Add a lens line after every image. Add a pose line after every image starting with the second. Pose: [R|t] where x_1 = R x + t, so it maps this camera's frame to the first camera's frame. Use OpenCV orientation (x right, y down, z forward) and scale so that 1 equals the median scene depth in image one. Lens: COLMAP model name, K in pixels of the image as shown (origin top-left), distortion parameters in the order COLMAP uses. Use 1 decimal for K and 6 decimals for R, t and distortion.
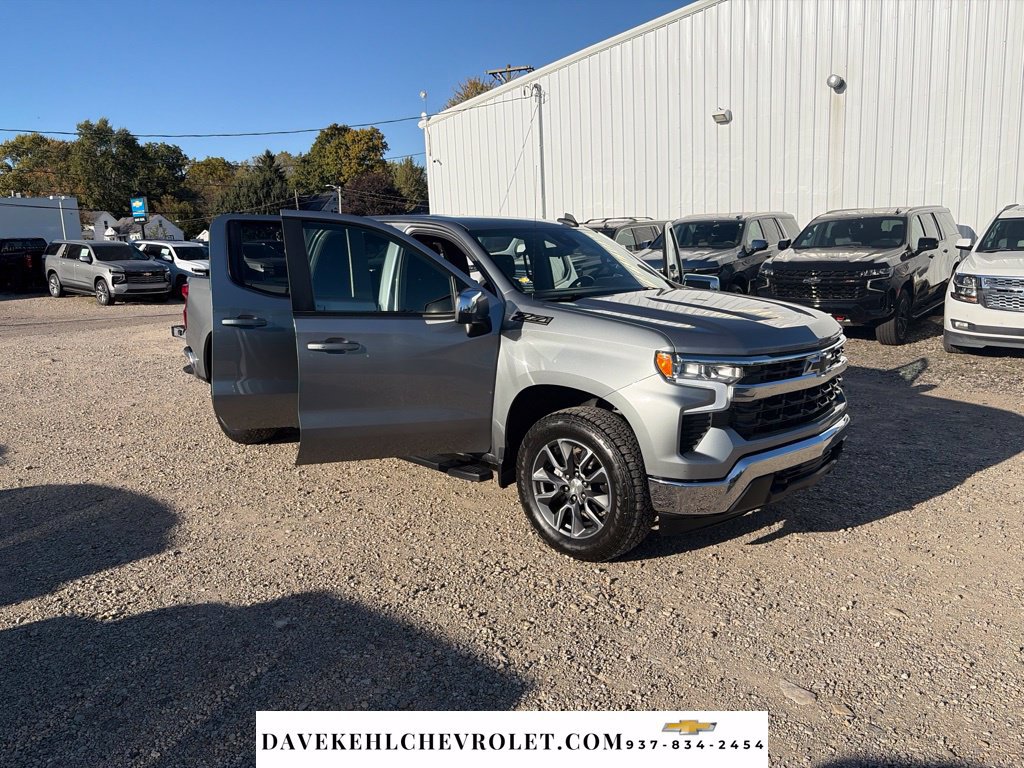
lens RADIAL K [[778.8, 0, 512.0], [0, 778.8, 384.0], [0, 0, 1]] dist [0.048051, -0.051188]
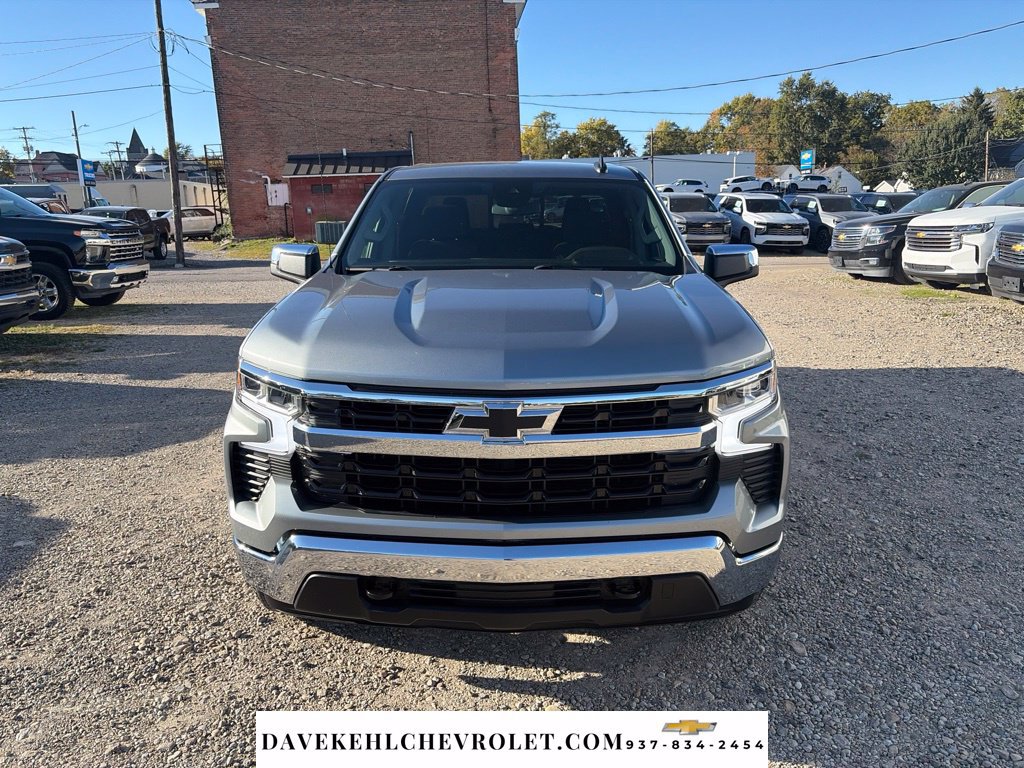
lens RADIAL K [[772.8, 0, 513.7], [0, 772.8, 383.6], [0, 0, 1]] dist [0.039587, -0.047725]
pose [[0.661955, 0.179374, -0.727764, 0.308873], [-0.134818, 0.983601, 0.119804, -0.046934], [0.737319, 0.018811, 0.675283, 0.247966]]
